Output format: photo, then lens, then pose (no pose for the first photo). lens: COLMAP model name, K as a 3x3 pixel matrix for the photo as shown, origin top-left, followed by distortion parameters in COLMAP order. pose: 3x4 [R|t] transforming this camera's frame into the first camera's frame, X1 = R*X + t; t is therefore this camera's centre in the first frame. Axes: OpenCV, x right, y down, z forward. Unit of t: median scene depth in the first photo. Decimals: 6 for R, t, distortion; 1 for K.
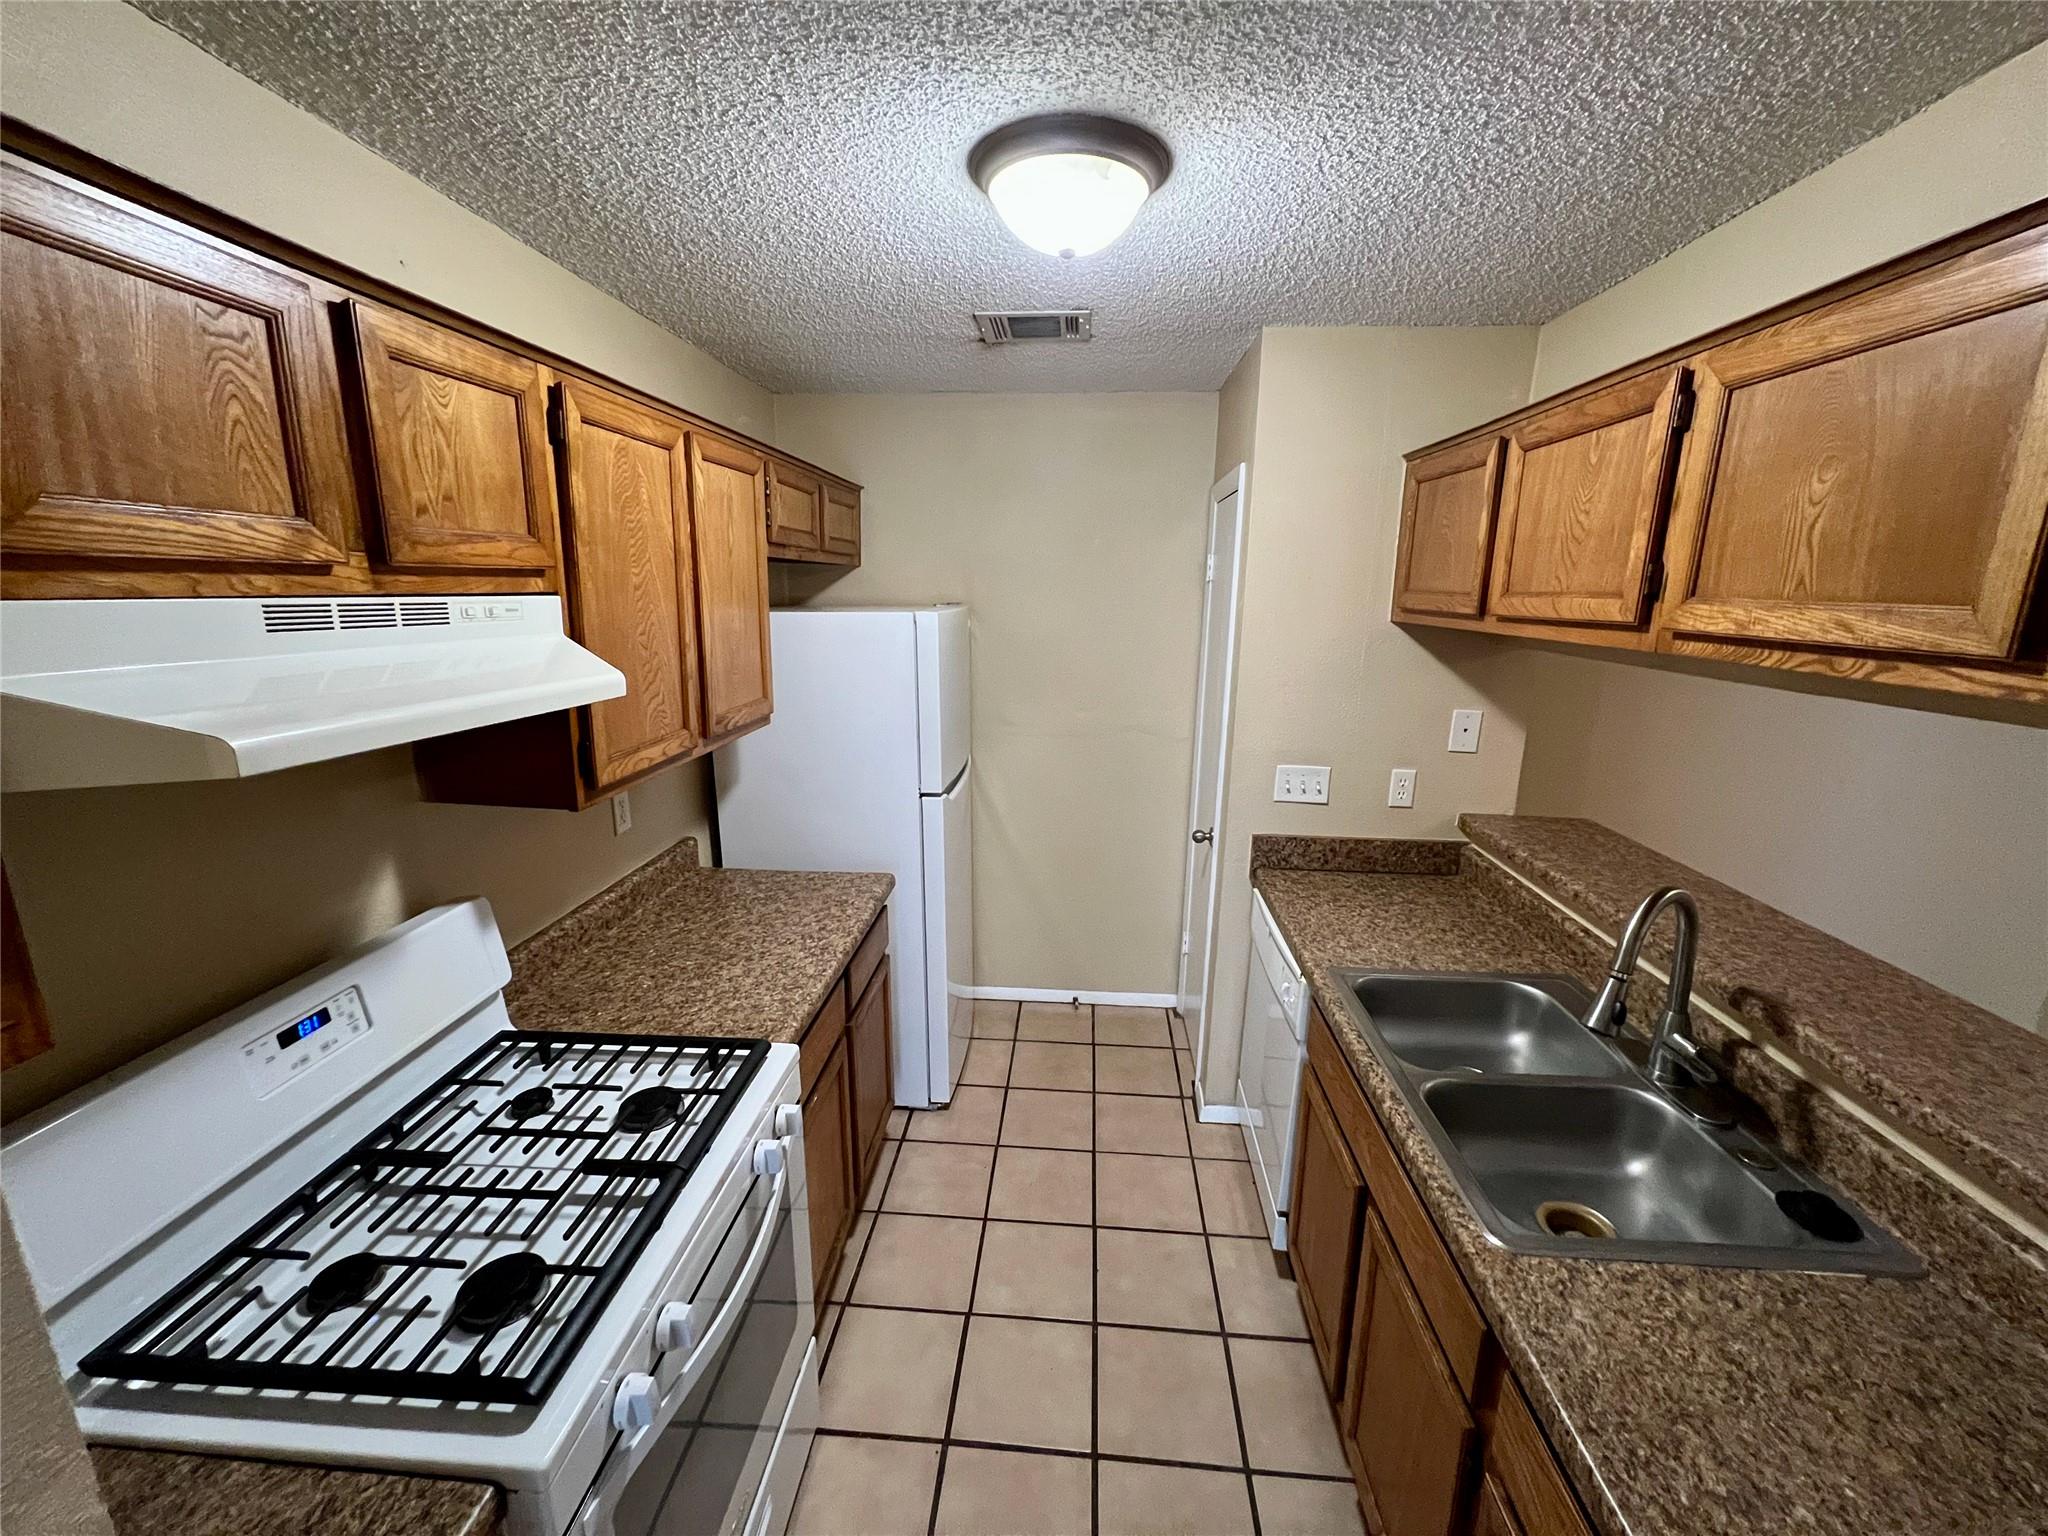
lens RADIAL K [[814.1, 0, 1024.0], [0, 814.1, 768.0], [0, 0, 1]] dist [-0.002595, 0.000039]
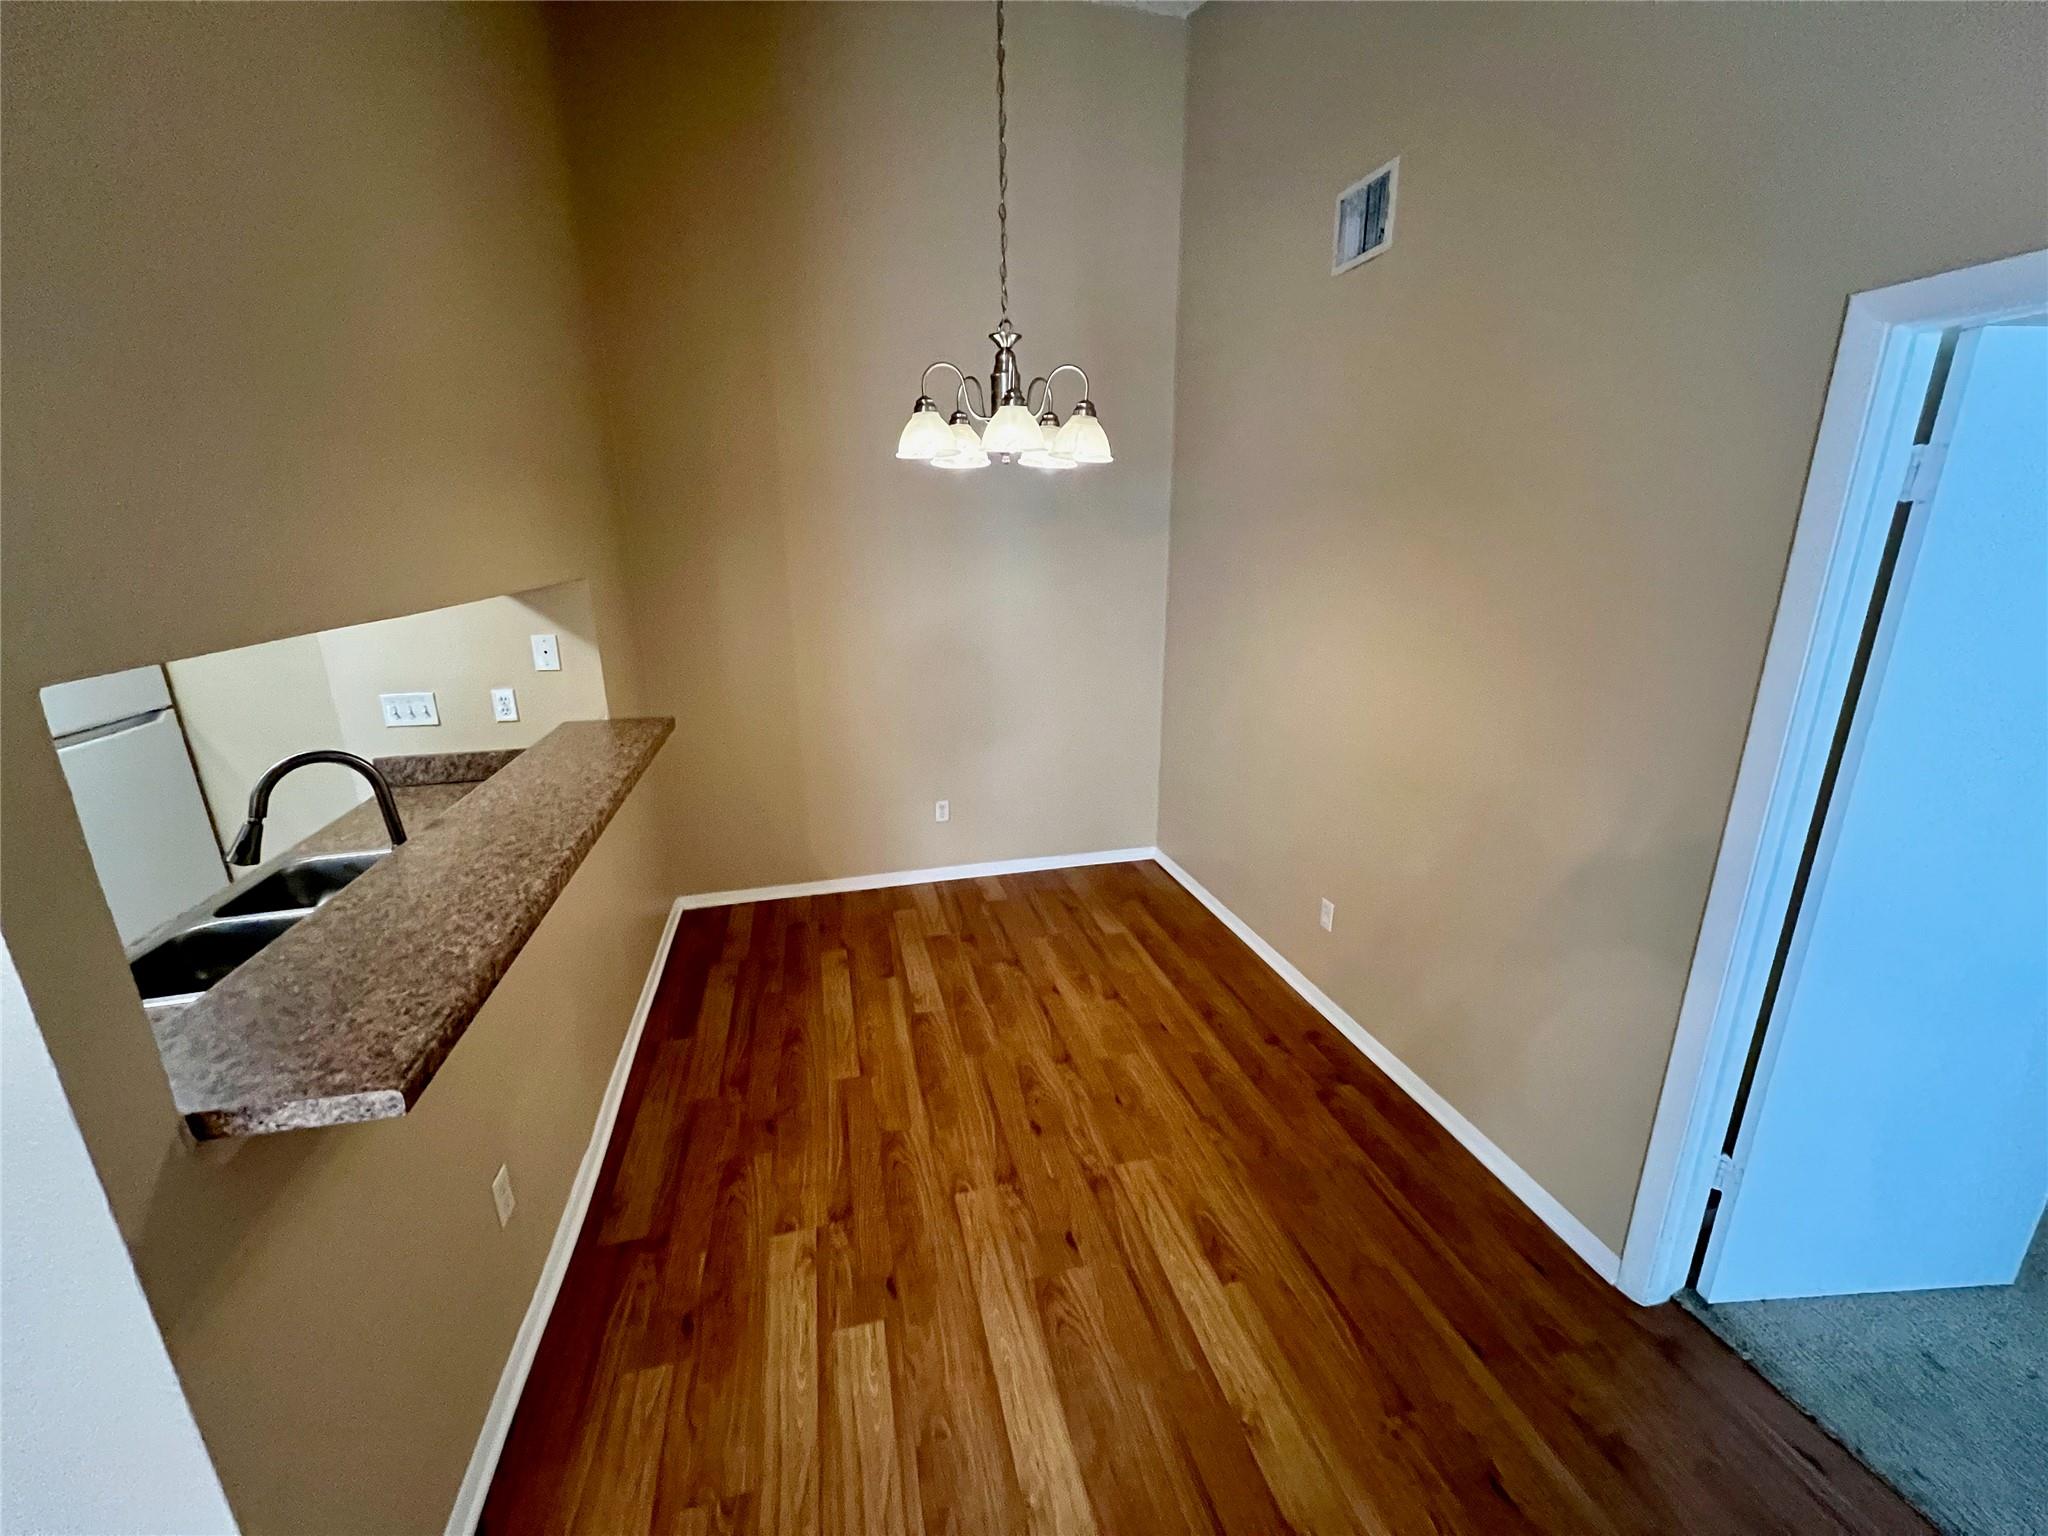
lens RADIAL K [[814.1, 0, 1024.0], [0, 814.1, 768.0], [0, 0, 1]] dist [-0.002595, 0.000039]
pose [[0.947157, -0.112030, 0.300571, 0.975706], [0.095417, 0.993012, 0.069441, 0.125797], [-0.306250, -0.037091, 0.951228, -0.420779]]
